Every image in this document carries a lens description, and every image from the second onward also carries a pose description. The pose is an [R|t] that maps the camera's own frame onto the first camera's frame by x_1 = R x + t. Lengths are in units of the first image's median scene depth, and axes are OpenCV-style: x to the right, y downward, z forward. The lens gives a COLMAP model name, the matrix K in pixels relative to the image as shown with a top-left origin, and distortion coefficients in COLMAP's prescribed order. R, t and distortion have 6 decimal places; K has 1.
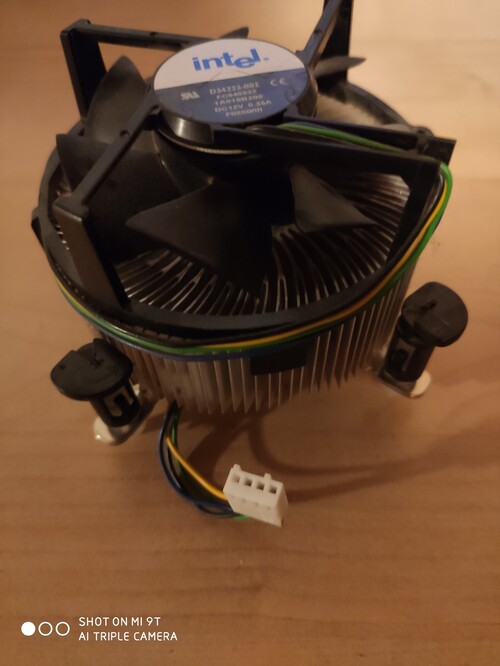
lens RADIAL K [[531.9, 0, 250.0], [0, 531.9, 333.0], [0, 0, 1]] dist [0.071419, -0.213507]
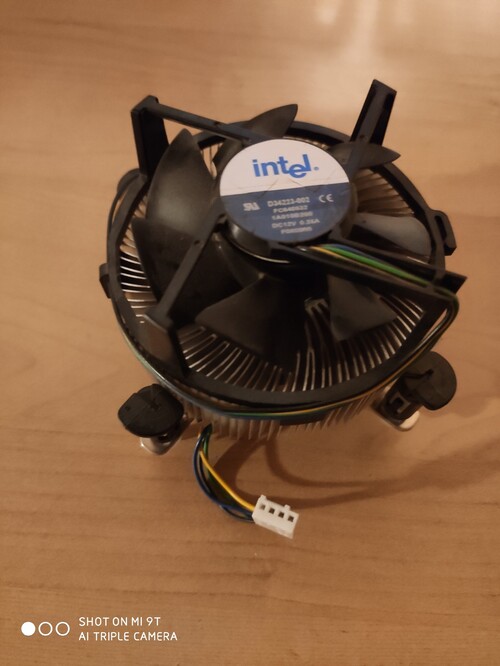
lens RADIAL K [[531.9, 0, 250.0], [0, 531.9, 333.0], [0, 0, 1]] dist [0.071419, -0.213507]
pose [[0.996888, 0.071915, 0.032289, -0.118842], [-0.076031, 0.985320, 0.152854, -0.310680], [-0.020823, -0.154833, 0.987721, -0.192579]]
